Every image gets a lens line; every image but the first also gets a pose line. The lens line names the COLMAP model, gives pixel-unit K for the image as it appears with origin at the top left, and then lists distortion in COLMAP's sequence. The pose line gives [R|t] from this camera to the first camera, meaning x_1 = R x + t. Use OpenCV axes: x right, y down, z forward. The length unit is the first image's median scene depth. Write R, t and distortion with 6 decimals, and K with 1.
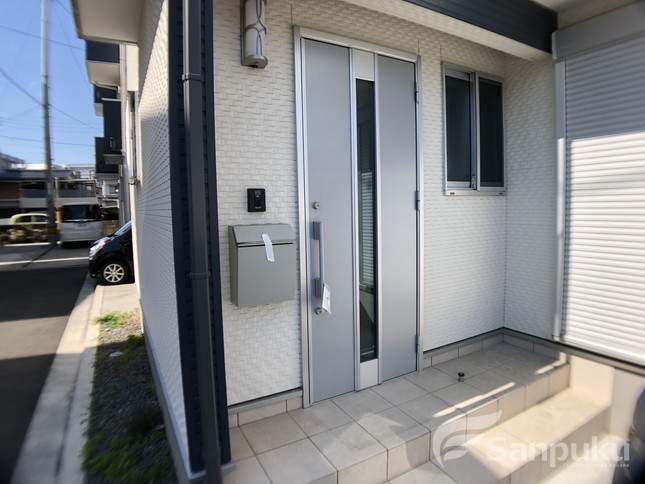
lens RADIAL K [[375.5, 0, 310.9], [0, 375.5, 235.4], [0, 0, 1]] dist [-0.058653, -0.000330]
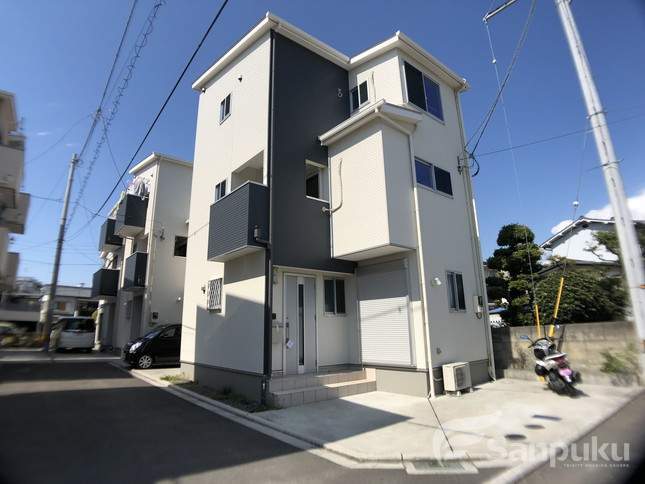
lens RADIAL K [[375.5, 0, 310.9], [0, 375.5, 235.4], [0, 0, 1]] dist [-0.058653, -0.000330]
pose [[0.984559, 0.053658, 0.166626, -0.352262], [0.002222, 0.947955, -0.318396, 0.271912], [-0.175039, 0.313850, 0.933199, -2.316596]]
